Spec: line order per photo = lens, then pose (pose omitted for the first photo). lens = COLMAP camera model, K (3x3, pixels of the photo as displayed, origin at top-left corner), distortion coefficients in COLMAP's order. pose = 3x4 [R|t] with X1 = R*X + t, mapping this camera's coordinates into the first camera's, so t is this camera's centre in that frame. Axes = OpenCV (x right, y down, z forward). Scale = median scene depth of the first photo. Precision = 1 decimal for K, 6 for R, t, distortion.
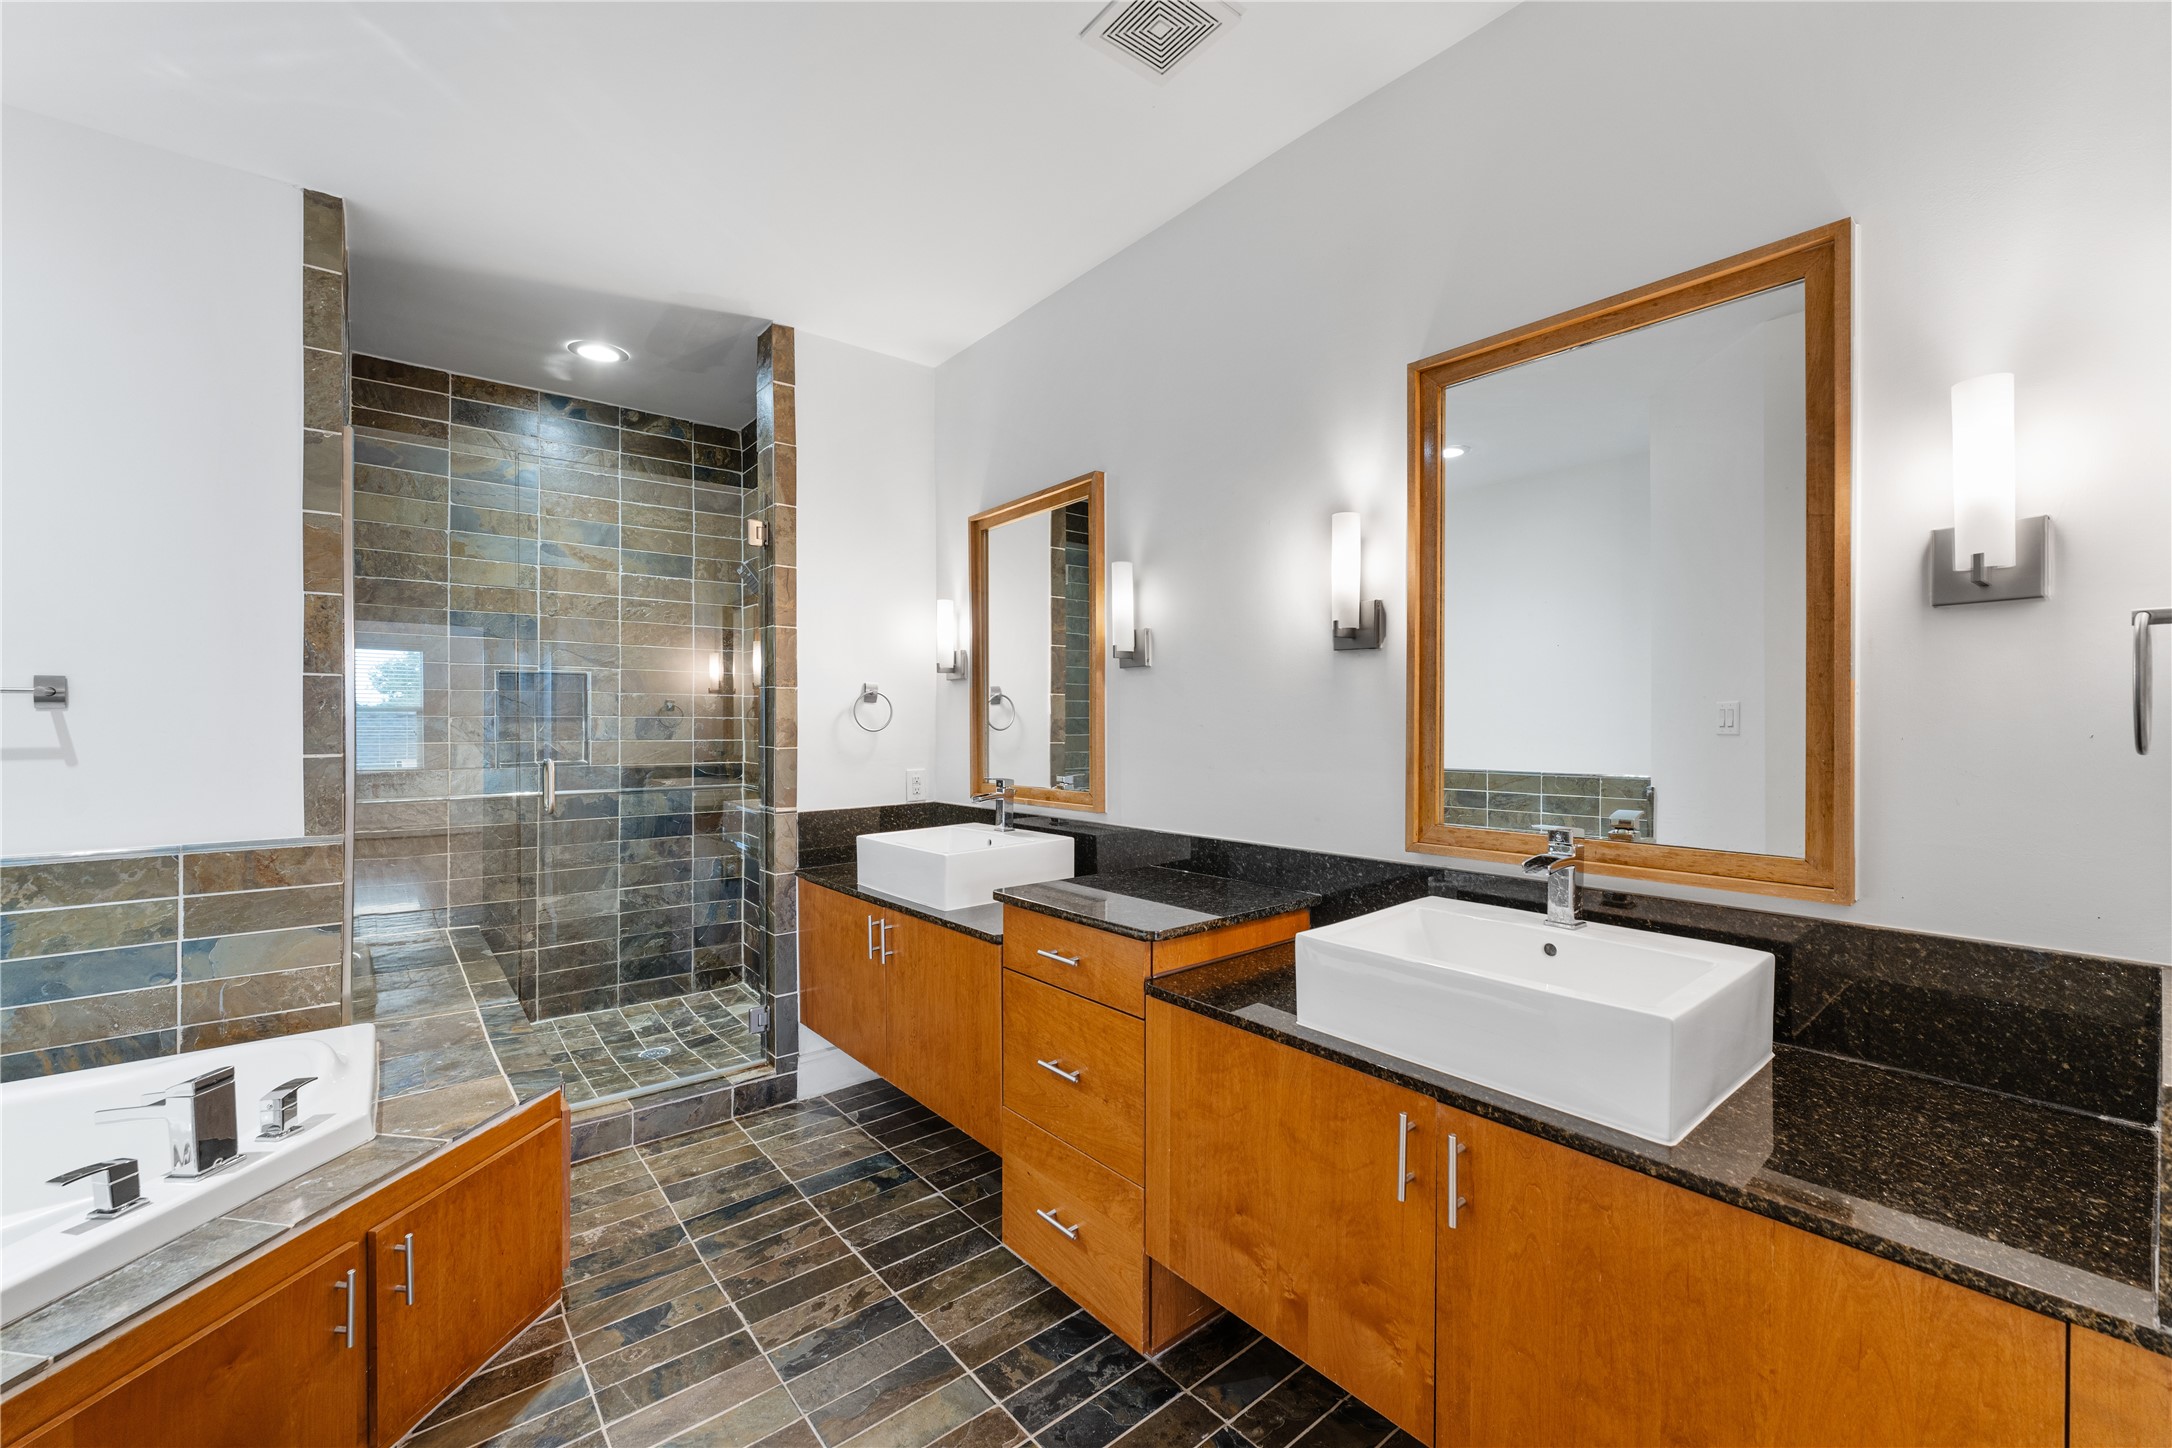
lens RADIAL K [[859.9, 0, 1094.8], [0, 859.9, 733.7], [0, 0, 1]] dist [-0.009527, 0.000763]
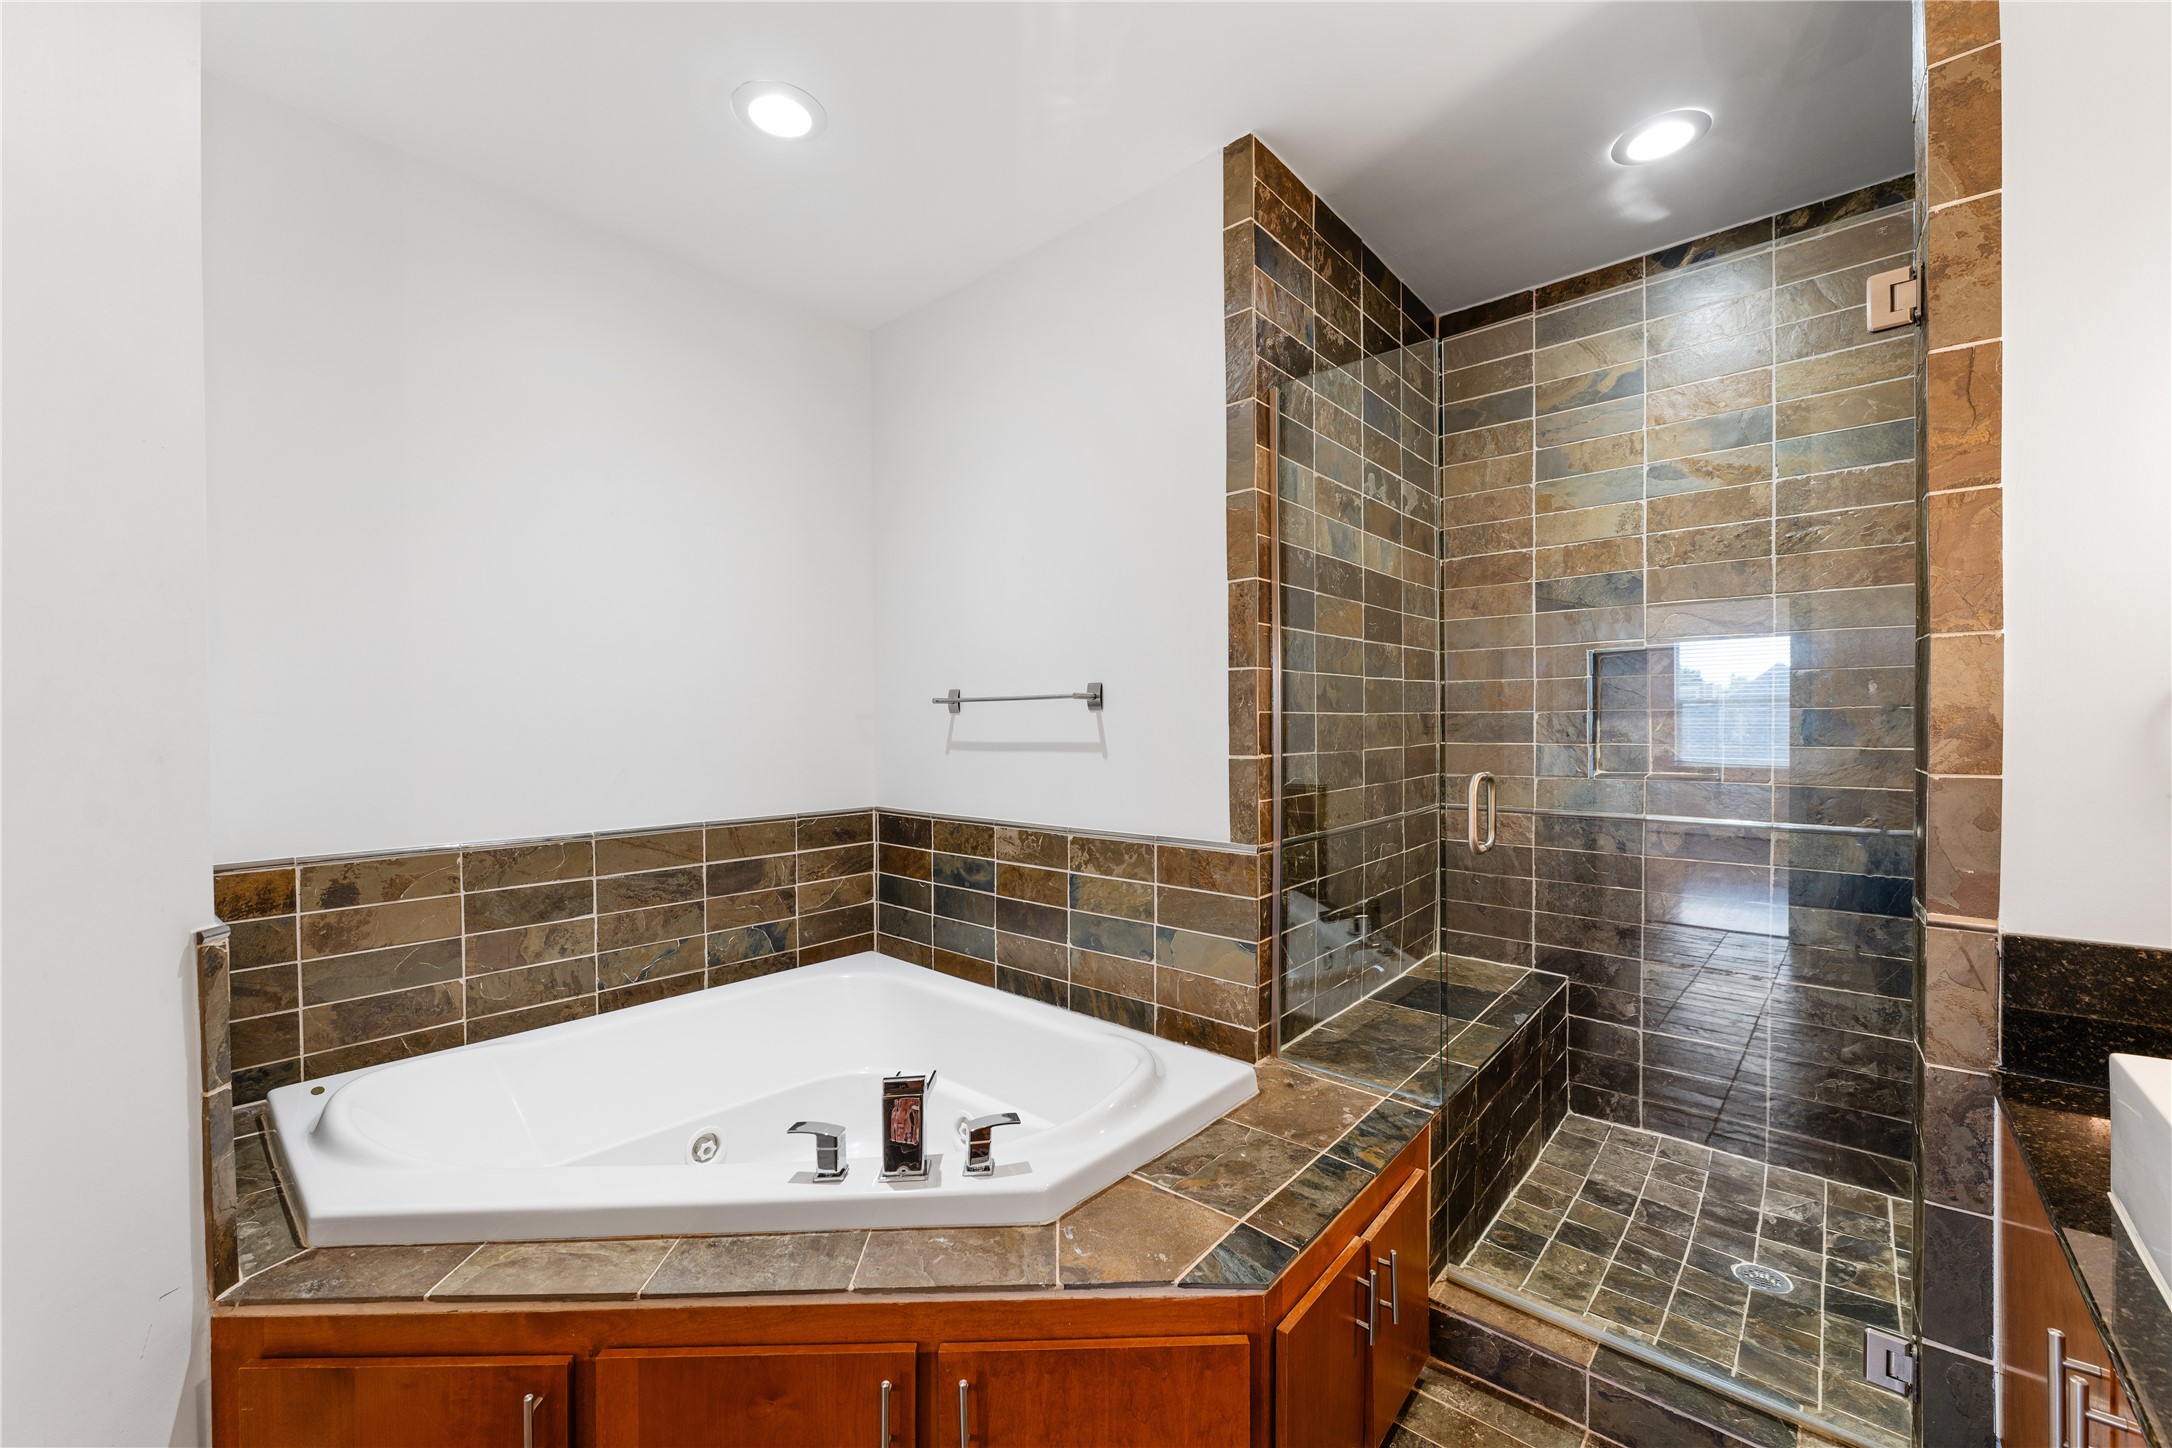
lens RADIAL K [[859.9, 0, 1094.8], [0, 859.9, 733.7], [0, 0, 1]] dist [-0.009527, 0.000763]
pose [[0.156777, 0.012260, -0.987558, -0.013812], [-0.006030, 0.999916, 0.011456, -0.007505], [0.987616, 0.004159, 0.156838, 0.586235]]
